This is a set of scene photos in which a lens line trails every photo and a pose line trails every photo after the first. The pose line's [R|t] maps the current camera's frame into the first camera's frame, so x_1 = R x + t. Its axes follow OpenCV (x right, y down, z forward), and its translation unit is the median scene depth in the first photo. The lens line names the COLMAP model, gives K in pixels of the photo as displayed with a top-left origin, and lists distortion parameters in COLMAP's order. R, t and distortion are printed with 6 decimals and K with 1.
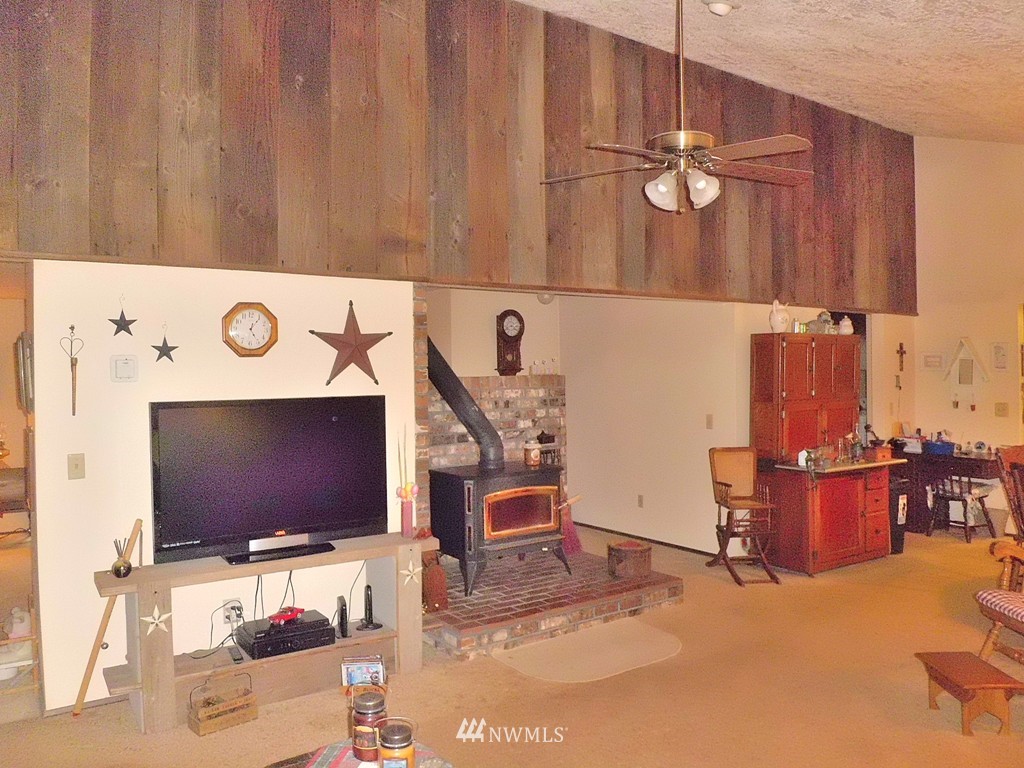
lens RADIAL K [[756.8, 0, 534.9], [0, 756.8, 352.9], [0, 0, 1]] dist [-0.010880, -0.000478]
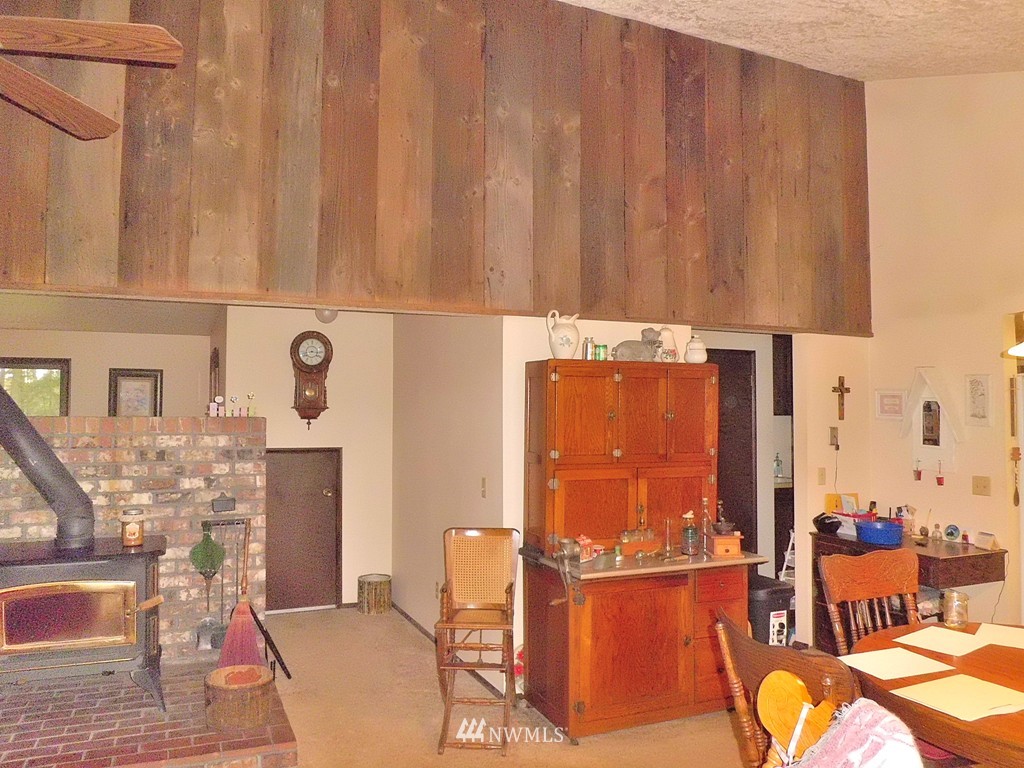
lens RADIAL K [[773.8, 0, 510.8], [0, 773.8, 370.8], [0, 0, 1]] dist [-0.035970, 0.005741]
pose [[0.981464, 0.003860, -0.191607, 0.439994], [-0.008255, 0.999721, -0.022148, -0.000298], [0.191468, 0.023319, 0.981222, 0.341777]]
